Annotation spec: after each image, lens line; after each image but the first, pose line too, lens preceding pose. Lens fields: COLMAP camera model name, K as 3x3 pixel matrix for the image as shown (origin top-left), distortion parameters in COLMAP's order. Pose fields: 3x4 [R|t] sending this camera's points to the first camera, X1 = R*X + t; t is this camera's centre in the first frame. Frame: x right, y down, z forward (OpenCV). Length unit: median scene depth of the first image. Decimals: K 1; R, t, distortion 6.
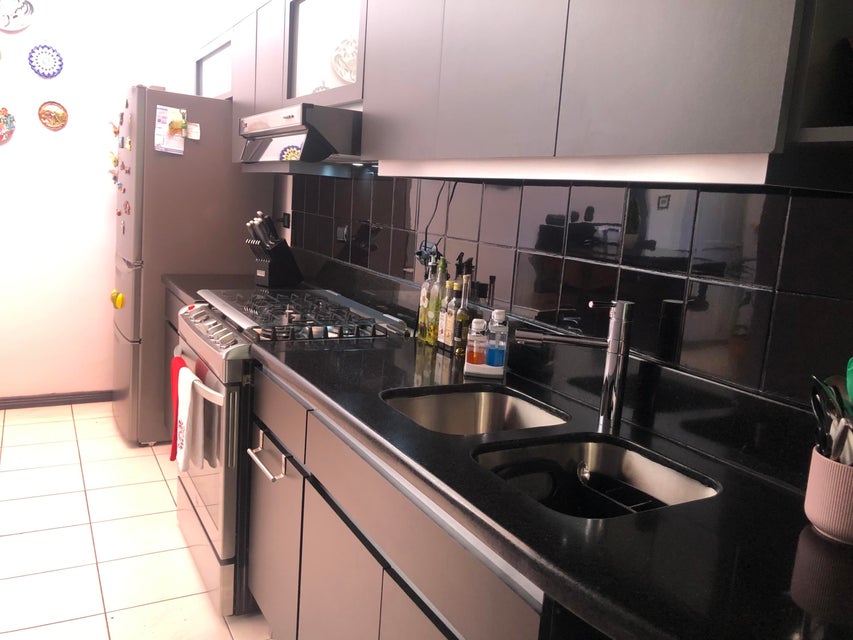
lens RADIAL K [[712.0, 0, 426.5], [0, 712.0, 320.0], [0, 0, 1]] dist [-0.002291, -0.007492]
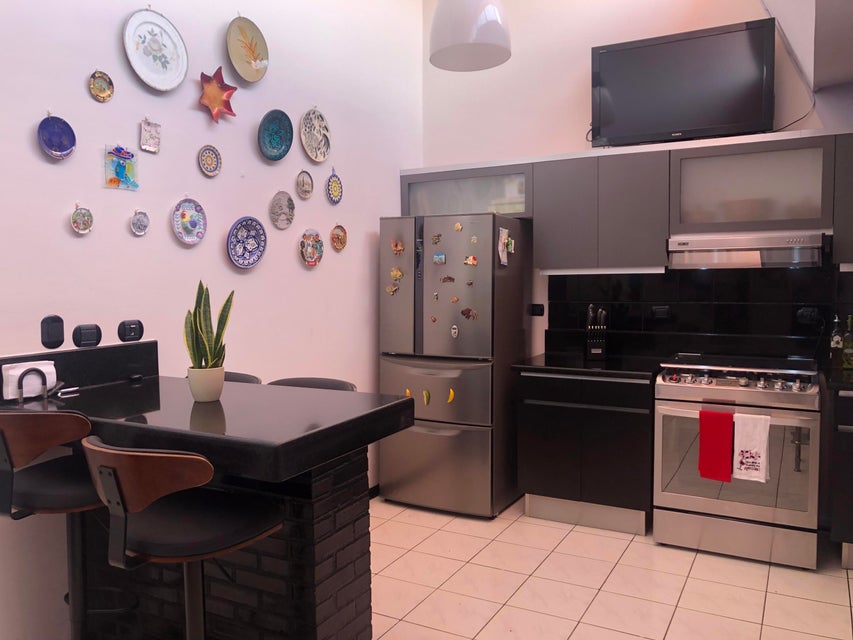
lens RADIAL K [[712.0, 0, 426.5], [0, 712.0, 320.0], [0, 0, 1]] dist [-0.002291, -0.007492]
pose [[0.829141, -0.123897, 0.545137, -1.033542], [0.172494, 0.984252, -0.038661, -0.107999], [-0.531762, 0.126088, 0.837455, 0.064634]]
